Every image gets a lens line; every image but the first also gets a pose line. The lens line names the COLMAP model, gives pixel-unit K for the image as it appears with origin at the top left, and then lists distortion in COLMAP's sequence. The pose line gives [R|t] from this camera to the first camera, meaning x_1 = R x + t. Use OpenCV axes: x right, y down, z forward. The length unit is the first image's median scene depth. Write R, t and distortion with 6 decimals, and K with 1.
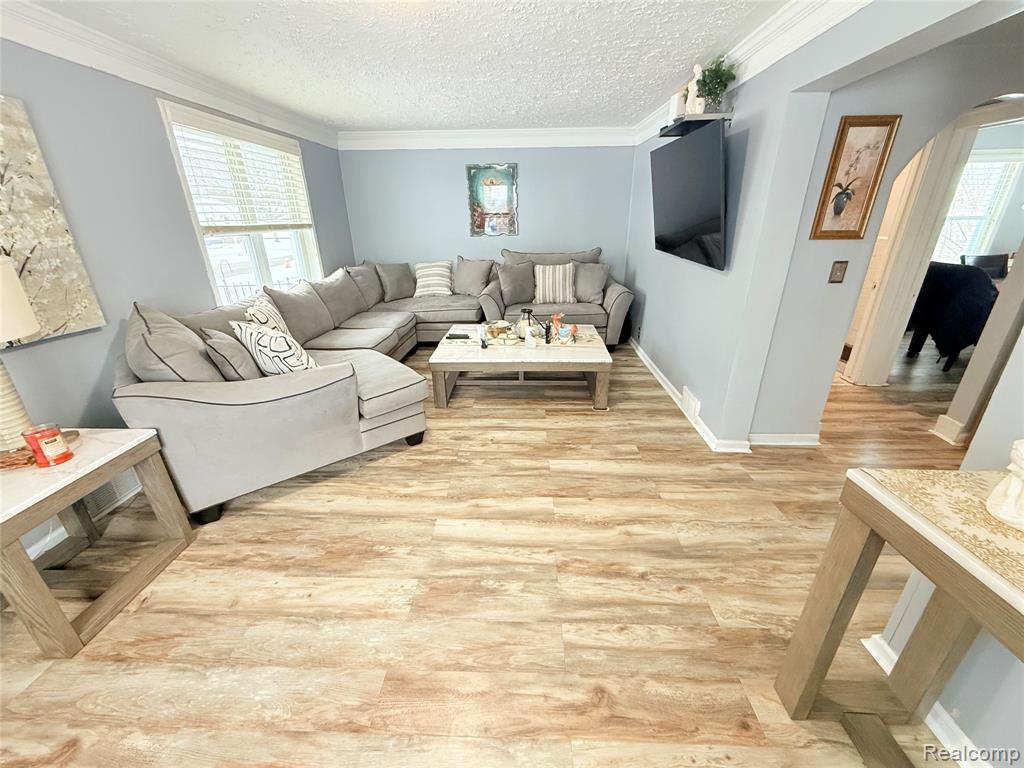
lens RADIAL K [[408.0, 0, 512.0], [0, 408.0, 384.0], [0, 0, 1]] dist [-0.002527, 0.000164]
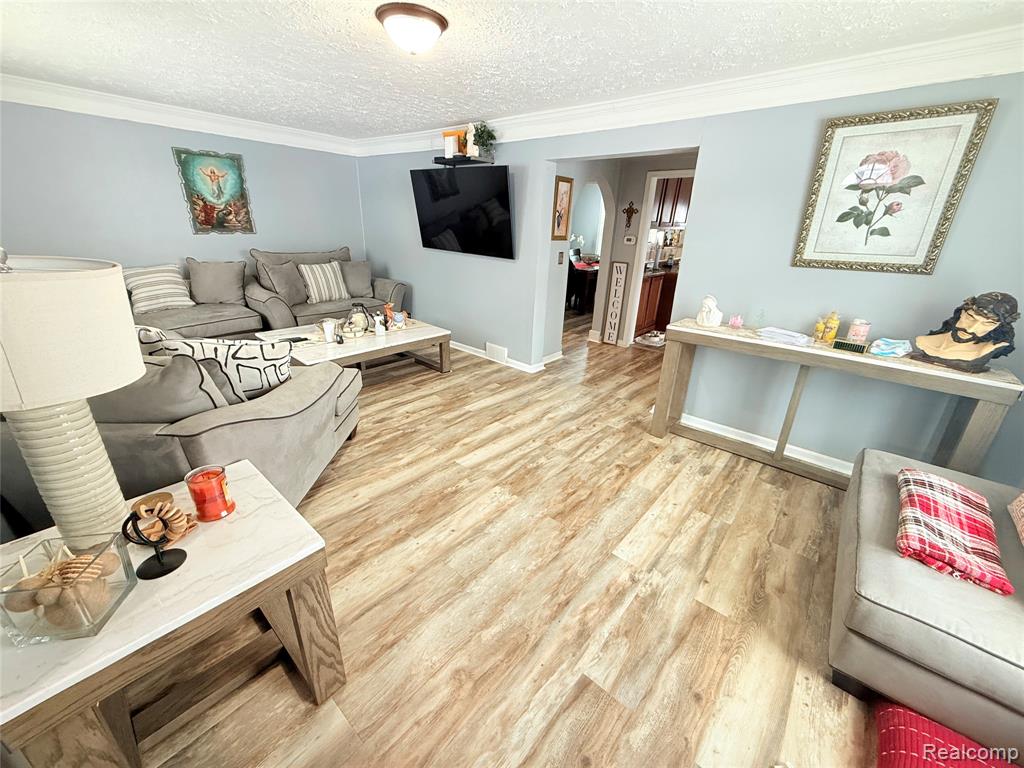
lens RADIAL K [[408.0, 0, 512.0], [0, 408.0, 384.0], [0, 0, 1]] dist [-0.002527, 0.000164]
pose [[0.621428, -0.253993, 0.741158, -0.770122], [0.254848, 0.960078, 0.115339, 0.002487], [-0.740865, 0.117208, 0.661348, 0.009268]]
